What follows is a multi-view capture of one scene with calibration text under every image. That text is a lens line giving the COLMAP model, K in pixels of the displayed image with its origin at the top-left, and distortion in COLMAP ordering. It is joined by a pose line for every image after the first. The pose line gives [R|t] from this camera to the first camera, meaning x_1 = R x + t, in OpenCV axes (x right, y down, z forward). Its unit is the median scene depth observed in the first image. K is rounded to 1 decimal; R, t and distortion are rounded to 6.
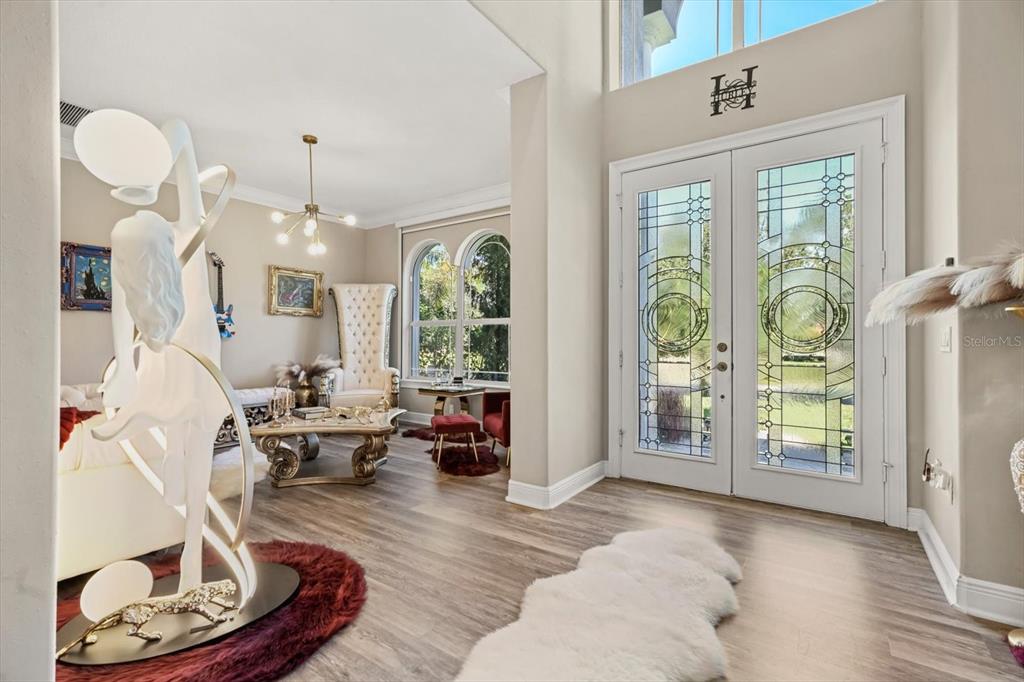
lens RADIAL K [[464.5, 0, 513.9], [0, 464.5, 339.1], [0, 0, 1]] dist [-0.006862, 0.006131]
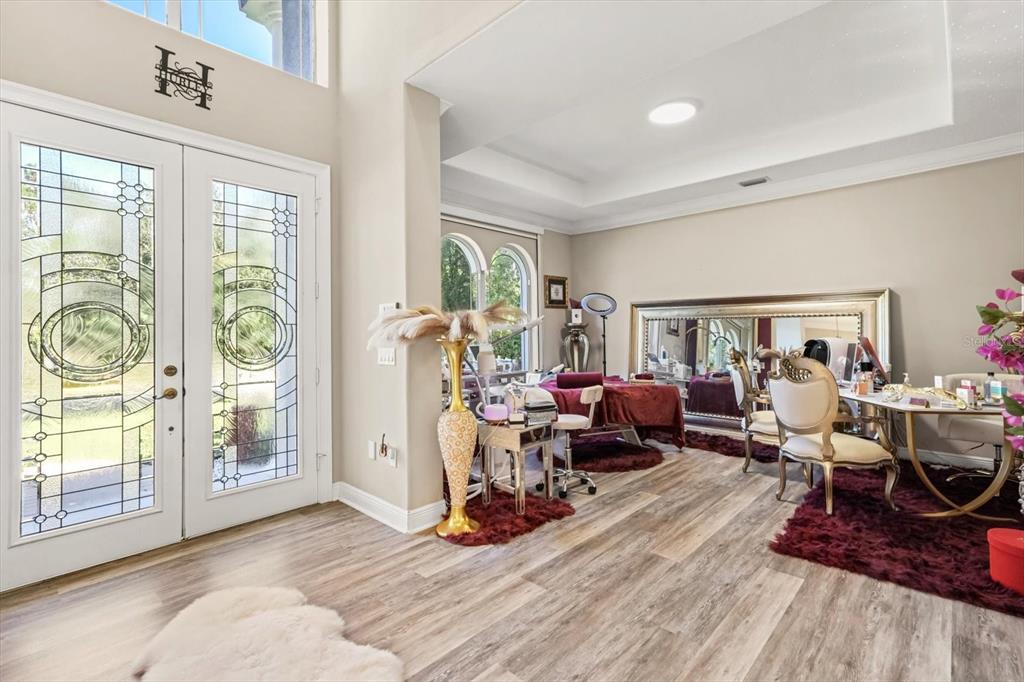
lens RADIAL K [[464.5, 0, 516.0], [0, 464.5, 333.2], [0, 0, 1]] dist [-0.006862, 0.006131]
pose [[0.147148, -0.002992, 0.989110, -0.309282], [0.011884, 0.999929, 0.001256, -0.046733], [-0.989043, 0.011570, 0.147173, 0.258479]]
